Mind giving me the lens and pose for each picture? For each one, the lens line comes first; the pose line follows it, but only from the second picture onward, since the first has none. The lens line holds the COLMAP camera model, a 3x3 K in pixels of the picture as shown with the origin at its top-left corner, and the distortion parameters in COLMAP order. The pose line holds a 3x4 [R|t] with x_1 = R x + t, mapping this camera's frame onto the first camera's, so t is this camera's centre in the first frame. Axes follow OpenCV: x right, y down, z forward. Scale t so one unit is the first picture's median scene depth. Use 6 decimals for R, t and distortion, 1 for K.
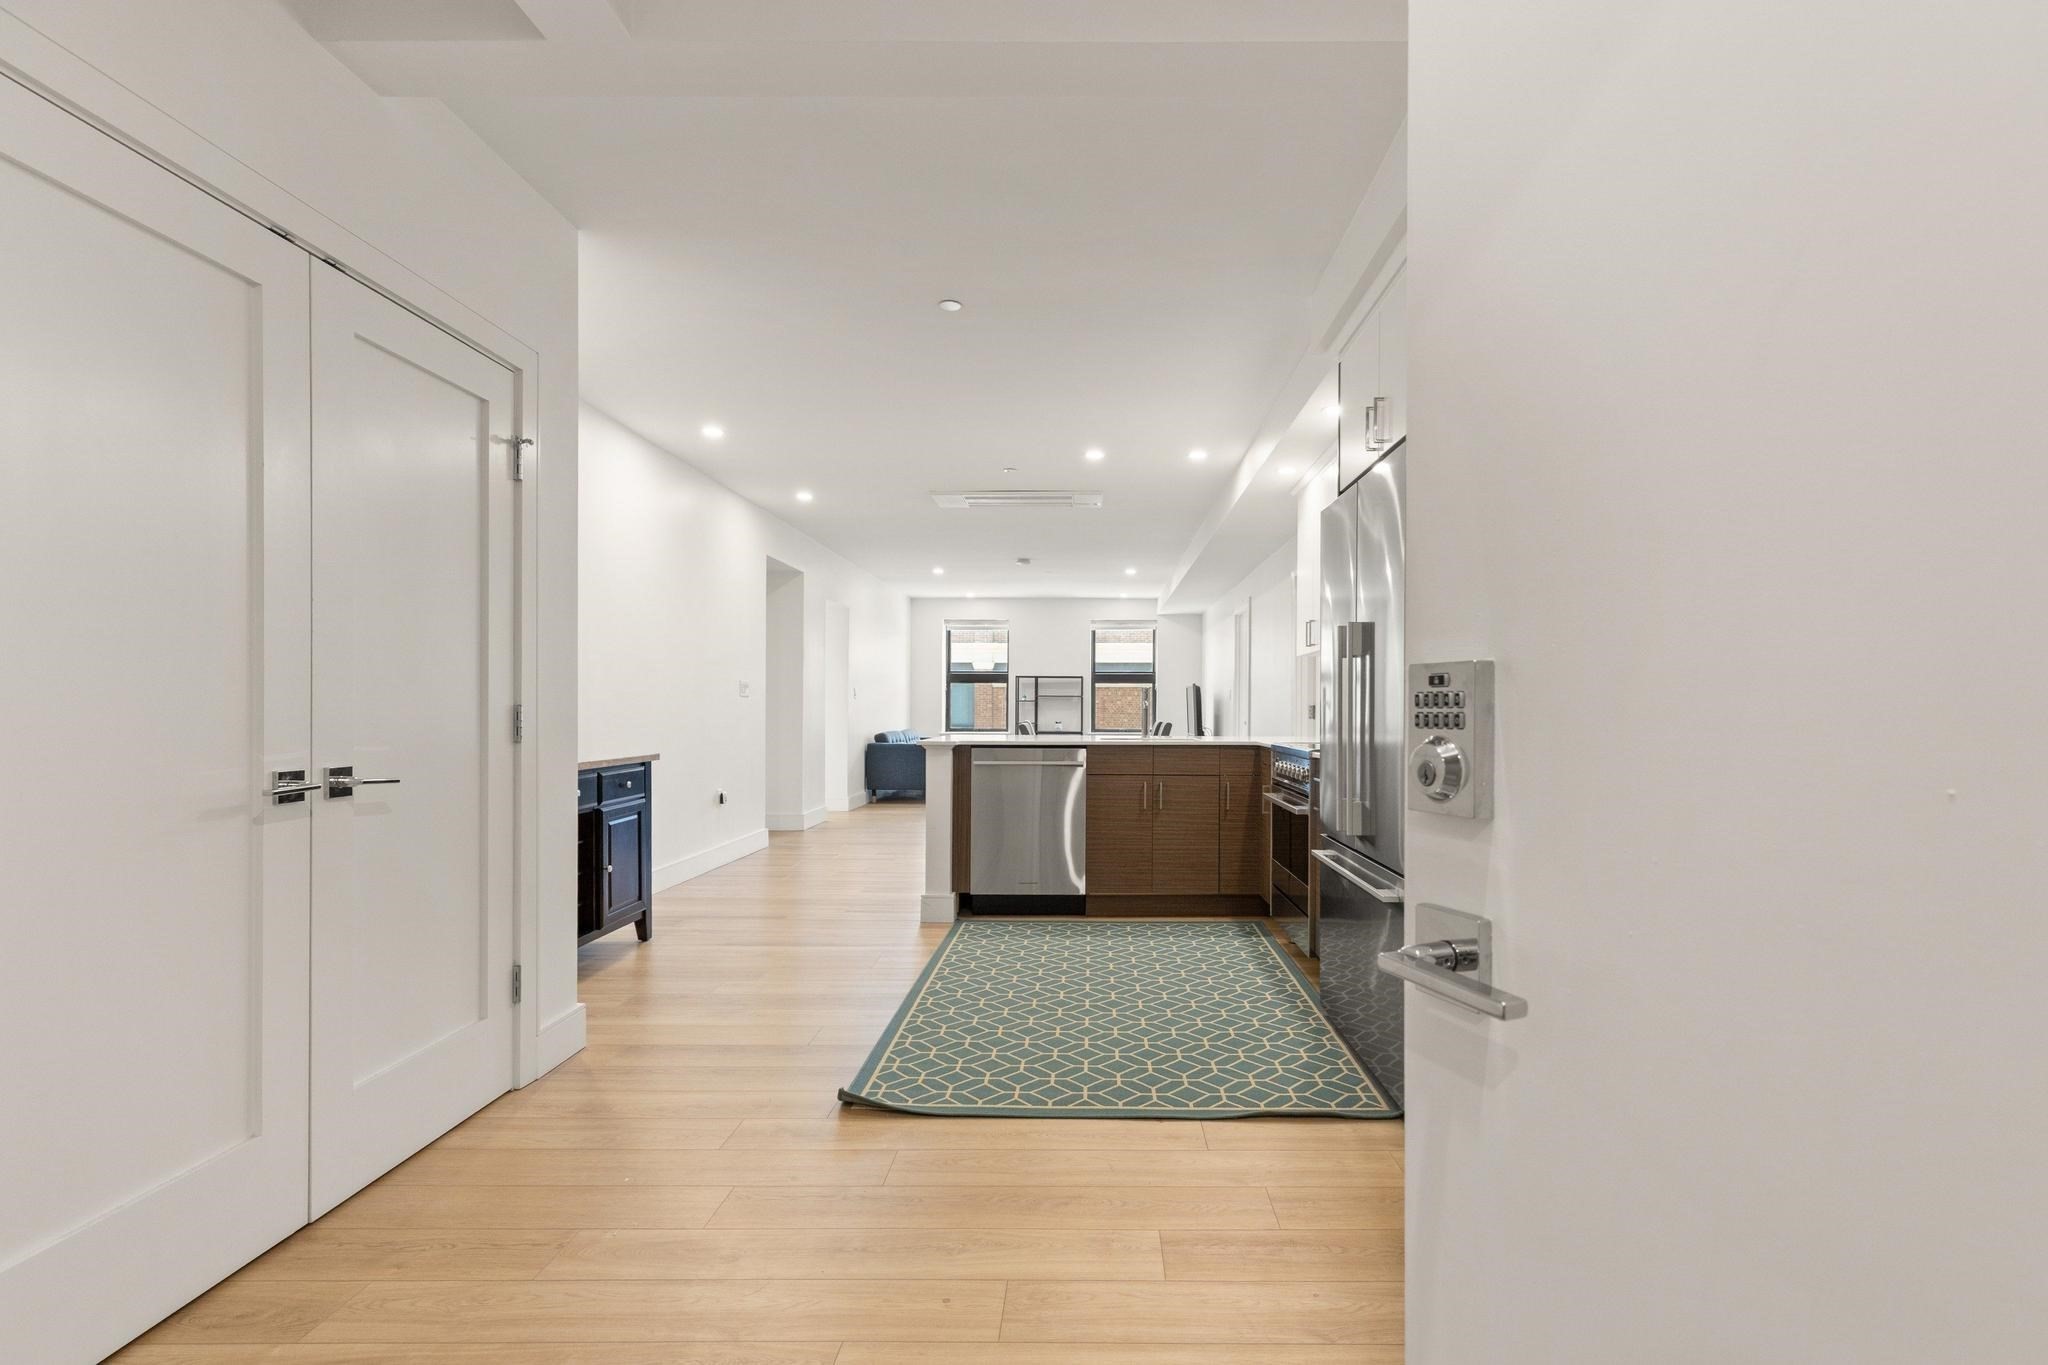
lens RADIAL K [[940.2, 0, 1090.7], [0, 940.2, 710.5], [0, 0, 1]] dist [0.003293, -0.001796]
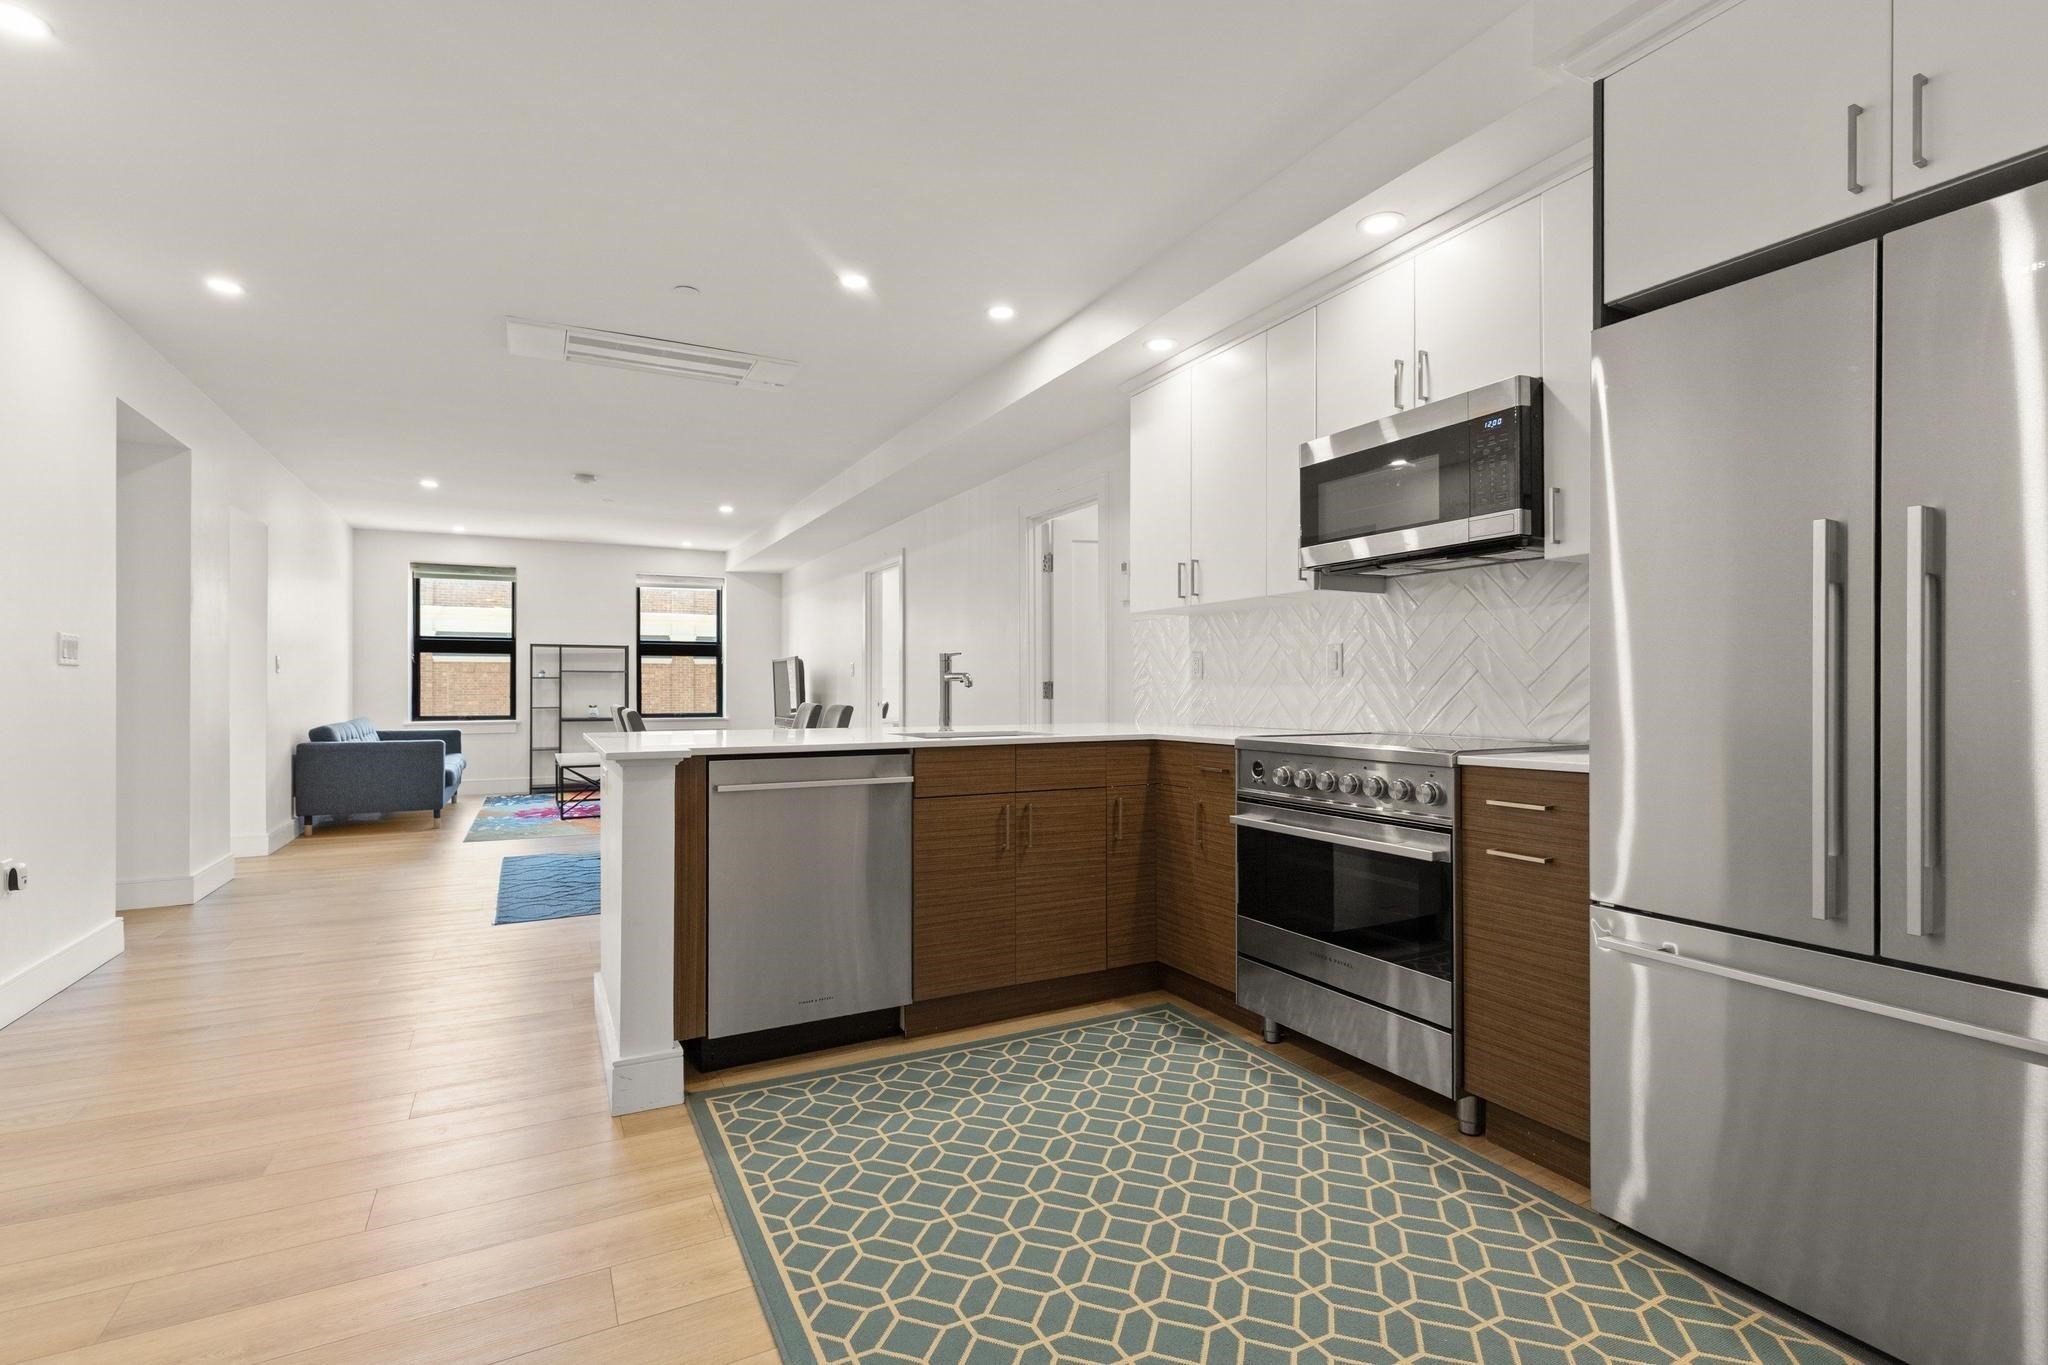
lens RADIAL K [[940.2, 0, 1027.6], [0, 940.2, 689.4], [0, 0, 1]] dist [0.003293, -0.001796]
pose [[0.884611, -0.004132, 0.466311, -0.106296], [0.004597, 0.999989, 0.000142, 0.000477], [-0.466306, 0.002018, 0.884621, 0.223718]]
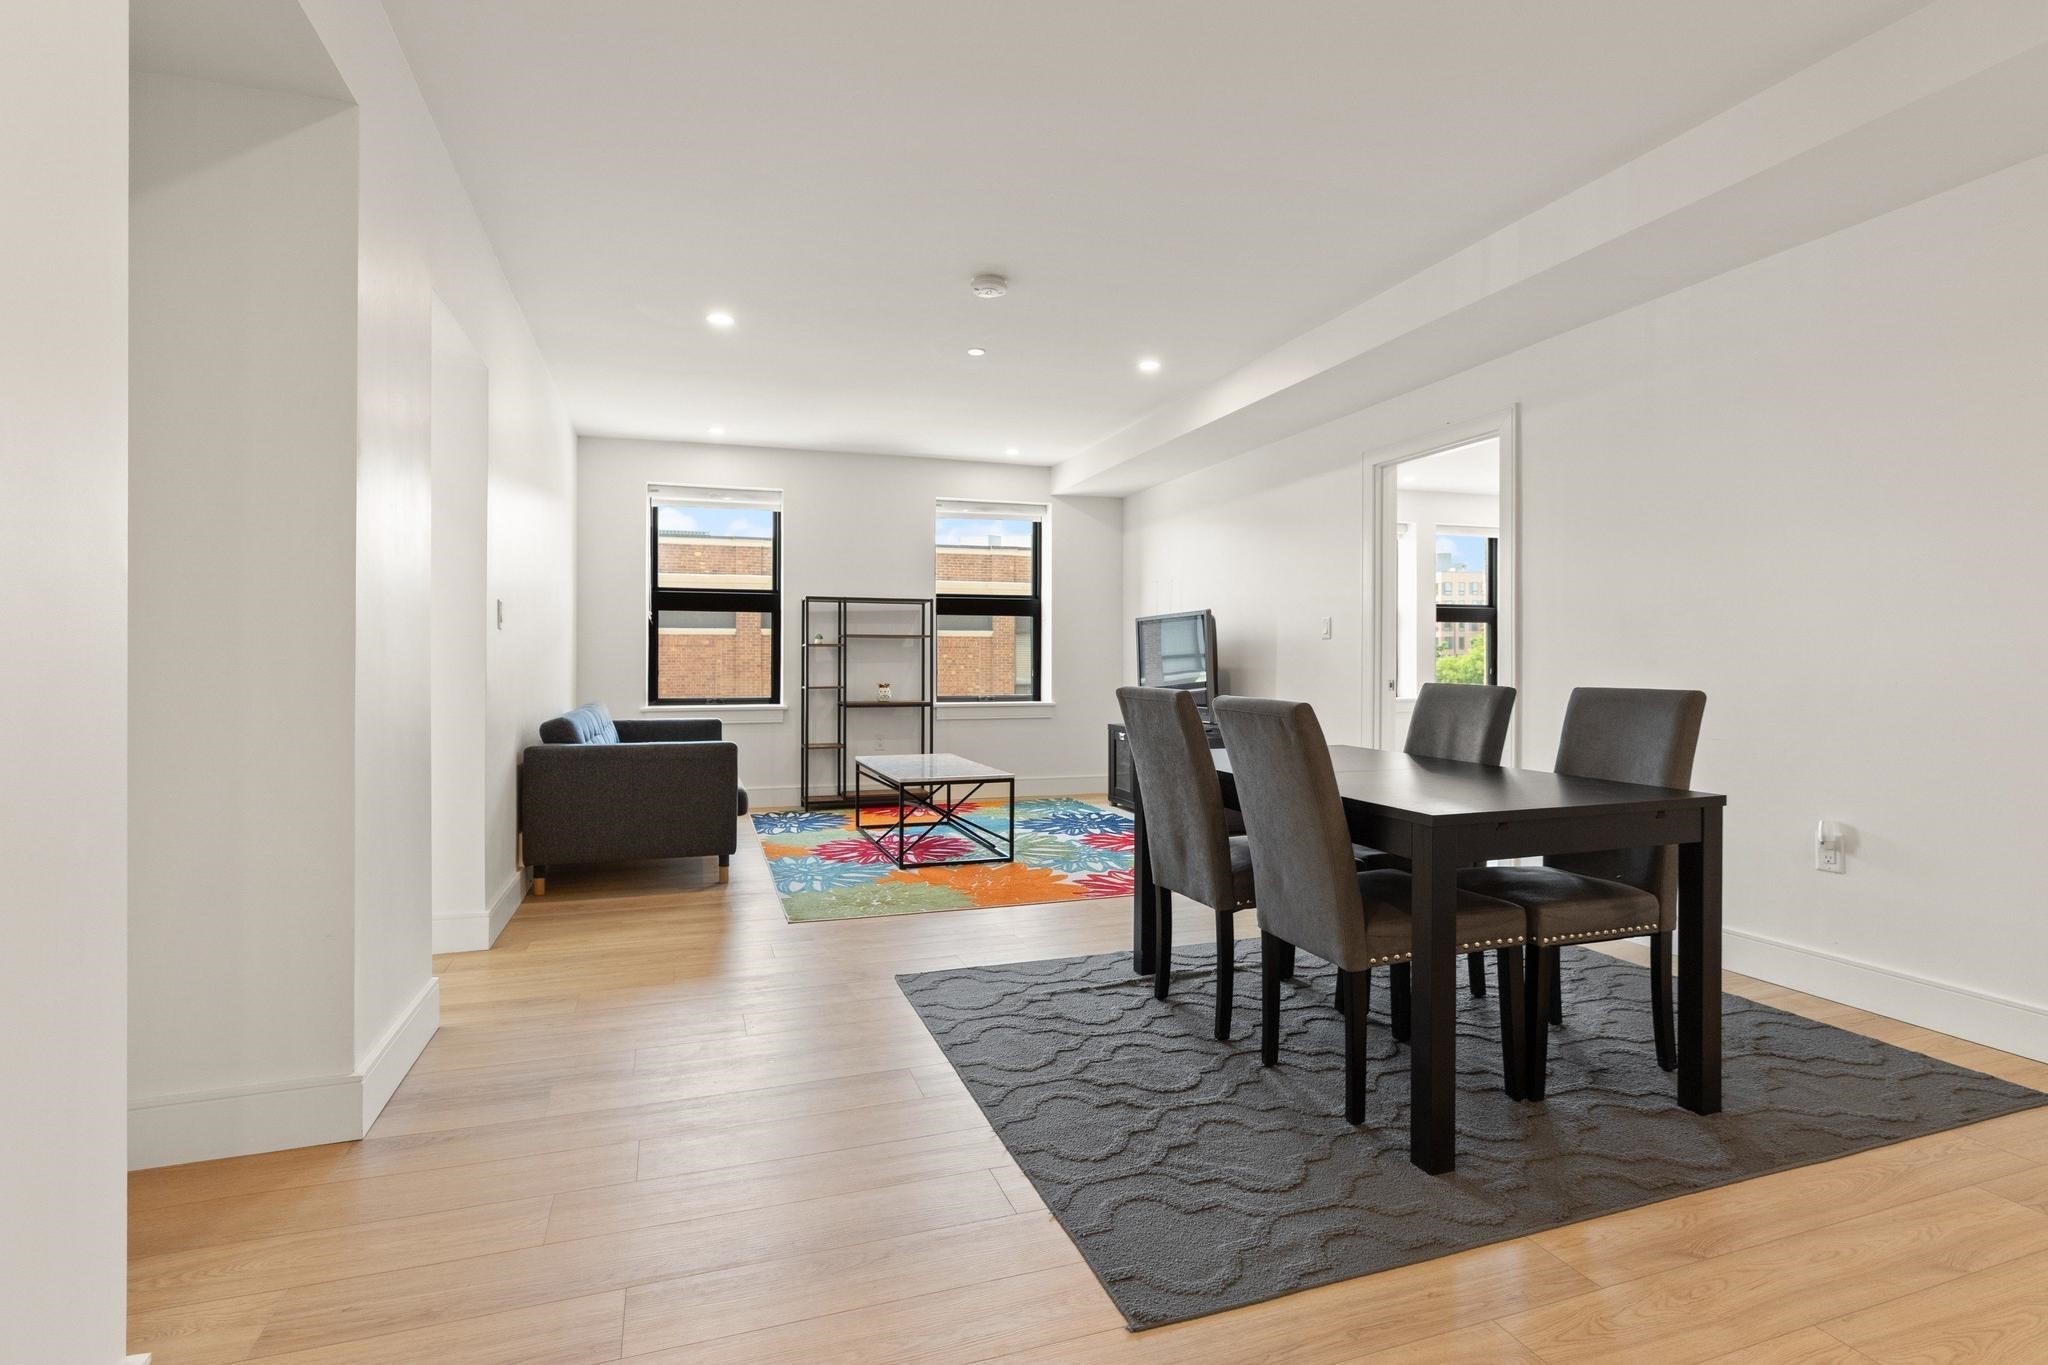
lens RADIAL K [[997.6, 0, 1031.4], [0, 997.6, 672.9], [0, 0, 1]] dist [-0.000381, -0.000303]
pose [[0.945081, -0.005678, 0.326786, -0.191349], [0.003852, 0.999973, 0.006236, 0.002705], [-0.326813, -0.004635, 0.945078, 0.594720]]
